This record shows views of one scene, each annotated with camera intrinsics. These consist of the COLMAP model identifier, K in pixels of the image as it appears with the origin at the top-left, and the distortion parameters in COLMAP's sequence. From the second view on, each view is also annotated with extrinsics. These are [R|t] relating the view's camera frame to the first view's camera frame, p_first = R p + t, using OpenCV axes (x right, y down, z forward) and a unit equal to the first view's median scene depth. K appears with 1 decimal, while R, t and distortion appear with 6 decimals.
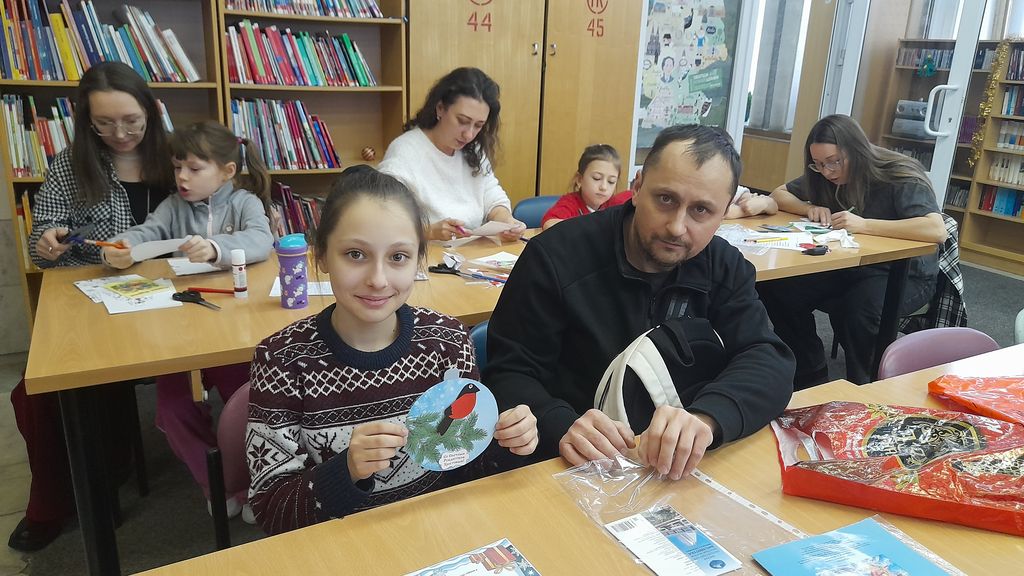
lens RADIAL K [[757.7, 0, 515.6], [0, 757.7, 291.7], [0, 0, 1]] dist [0.019935, -0.017606]
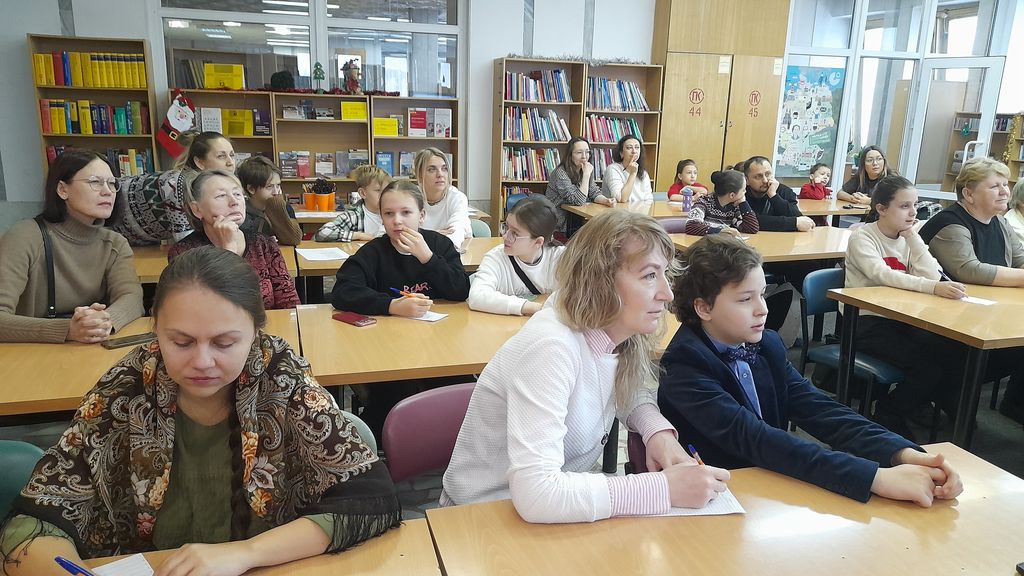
lens RADIAL K [[757.7, 0, 512.5], [0, 757.7, 285.2], [0, 0, 1]] dist [0.019935, -0.017606]
pose [[0.980801, 0.035060, -0.191834, -0.087687], [-0.049615, 0.996199, -0.071602, 0.209972], [0.188594, 0.079745, 0.978812, -0.786587]]
